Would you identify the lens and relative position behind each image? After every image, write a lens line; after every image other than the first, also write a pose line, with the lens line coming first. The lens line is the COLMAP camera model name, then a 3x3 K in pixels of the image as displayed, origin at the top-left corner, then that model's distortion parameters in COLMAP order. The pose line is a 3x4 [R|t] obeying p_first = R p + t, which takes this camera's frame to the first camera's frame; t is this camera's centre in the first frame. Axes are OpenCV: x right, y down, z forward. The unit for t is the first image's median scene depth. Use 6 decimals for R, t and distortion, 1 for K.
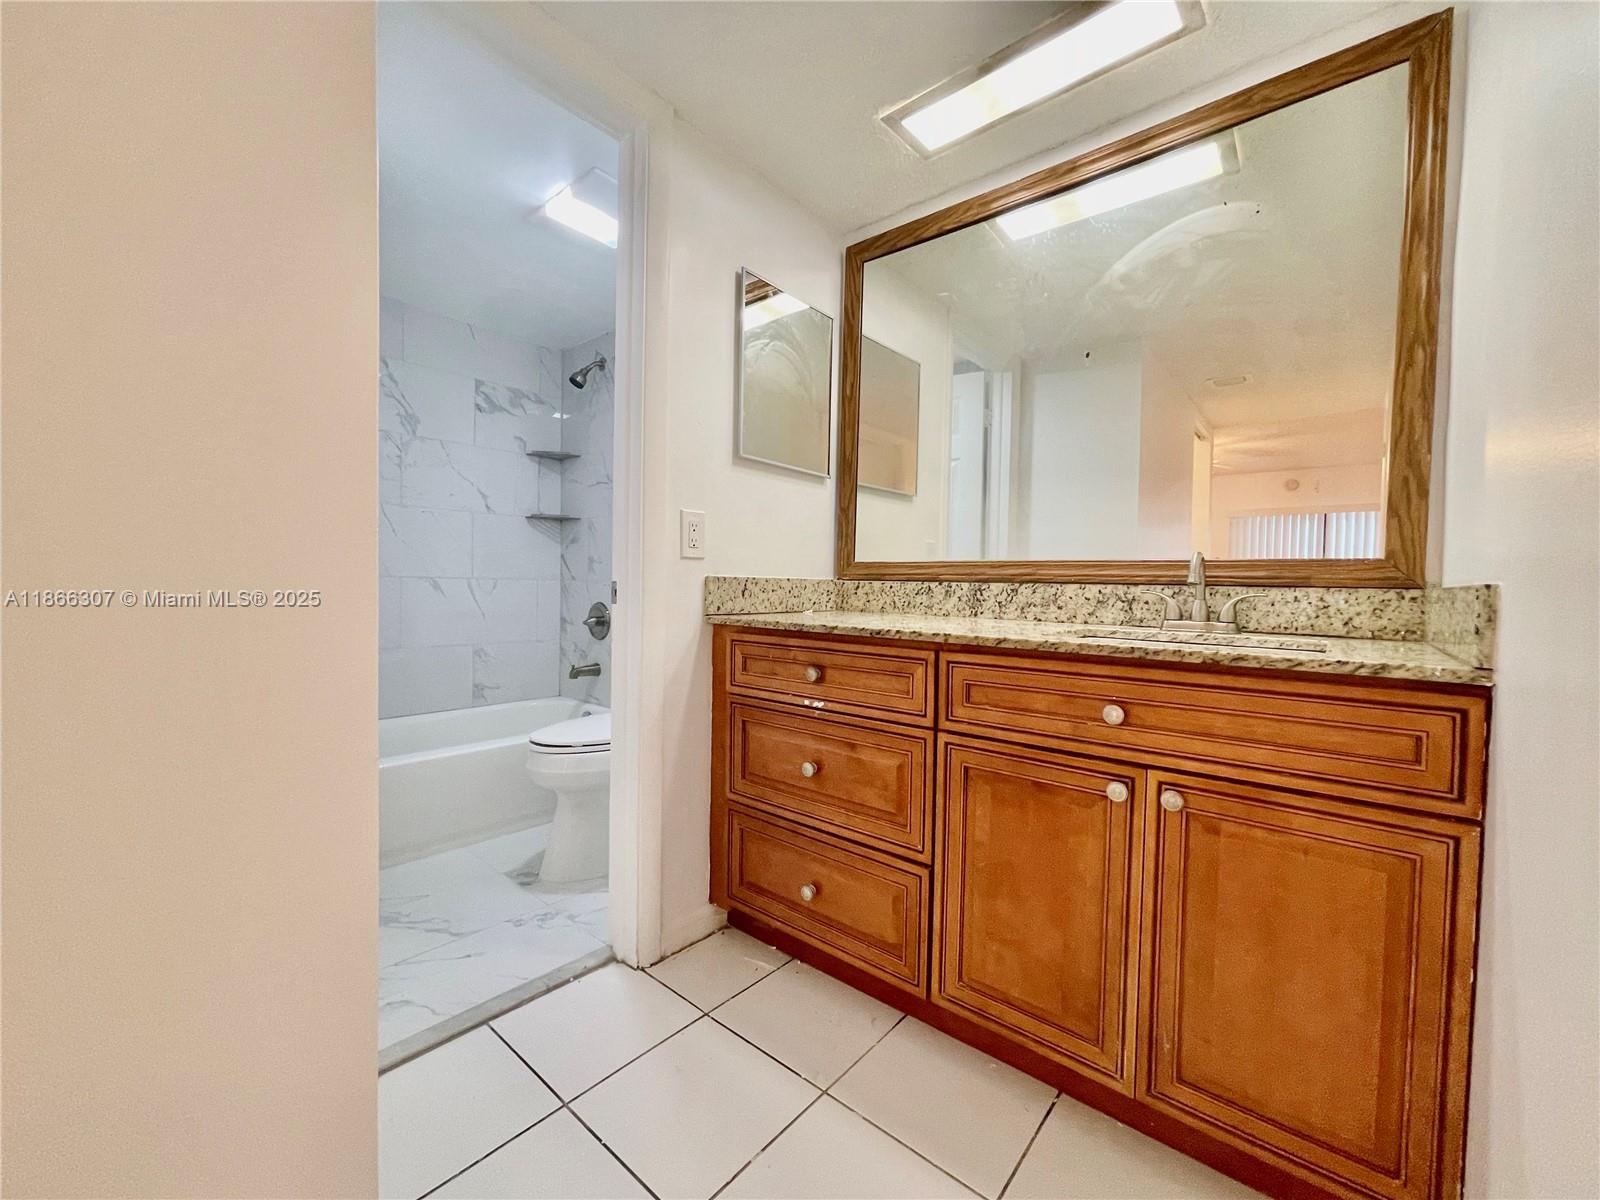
lens RADIAL K [[644.1, 0, 794.7], [0, 644.1, 605.4], [0, 0, 1]] dist [-0.002768, 0.000702]
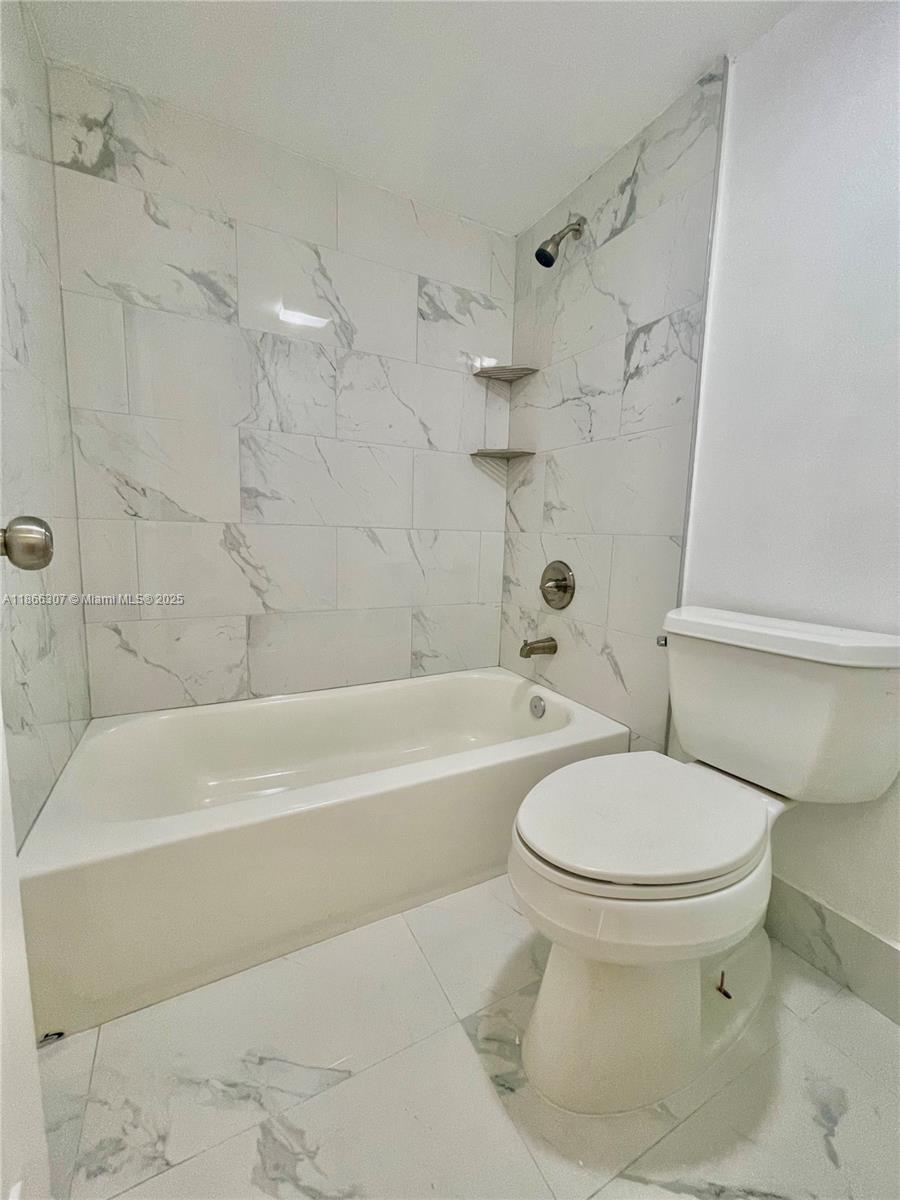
lens RADIAL K [[483.1, 0, 449.6], [0, 483.1, 603.3], [0, 0, 1]] dist [-0.002768, 0.000702]
pose [[0.933275, 0.058659, -0.354341, -0.219493], [-0.021248, 0.993863, 0.108562, -0.014523], [0.358534, -0.093789, 0.928793, 0.411516]]
